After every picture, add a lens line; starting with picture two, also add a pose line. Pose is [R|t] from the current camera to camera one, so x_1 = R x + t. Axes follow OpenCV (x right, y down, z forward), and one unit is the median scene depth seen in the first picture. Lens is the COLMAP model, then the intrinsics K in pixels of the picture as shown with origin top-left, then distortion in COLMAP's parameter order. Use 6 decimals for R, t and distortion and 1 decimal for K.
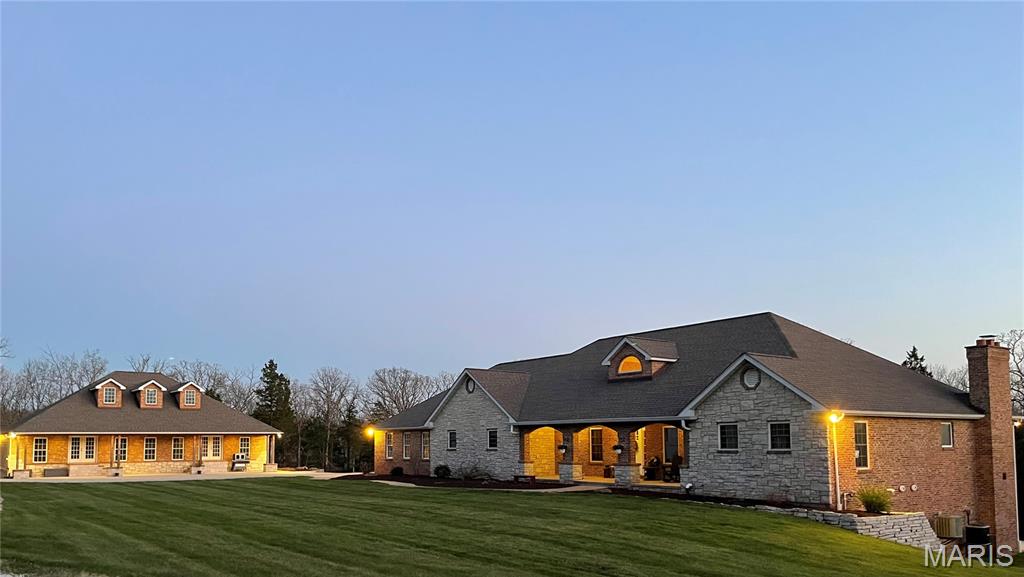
lens RADIAL K [[797.2, 0, 512.0], [0, 797.2, 288.5], [0, 0, 1]] dist [0.004057, 0.041682]
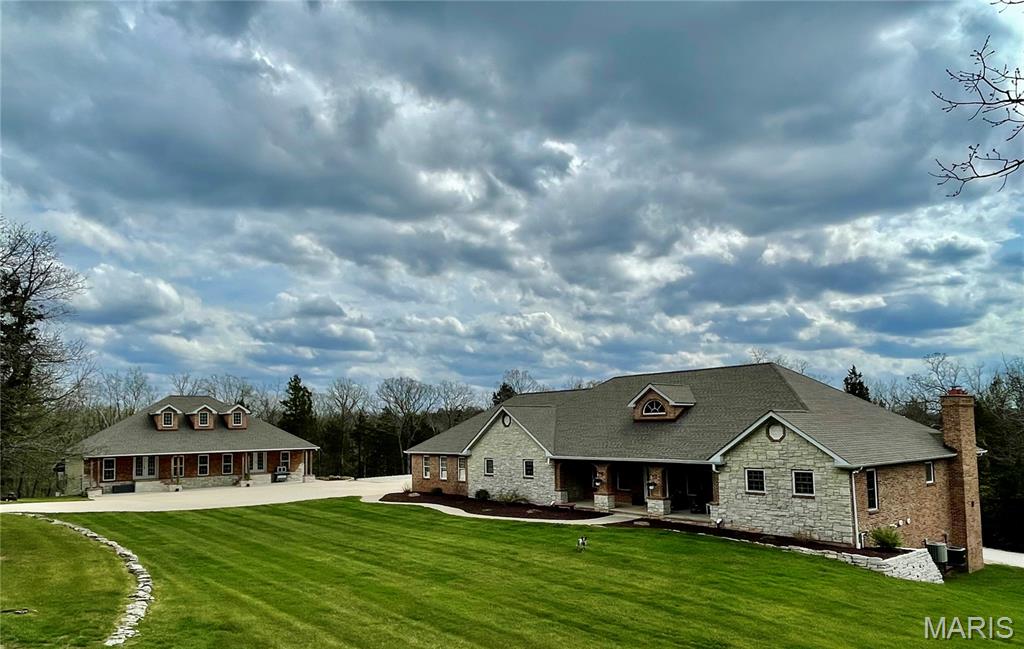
lens RADIAL K [[685.6, 0, 515.3], [0, 685.6, 298.0], [0, 0, 1]] dist [-0.006342, -0.003738]
pose [[0.998343, -0.005769, 0.057257, -0.099182], [0.005049, 0.999906, 0.012719, -0.070374], [-0.057325, -0.012409, 0.998278, 0.014056]]
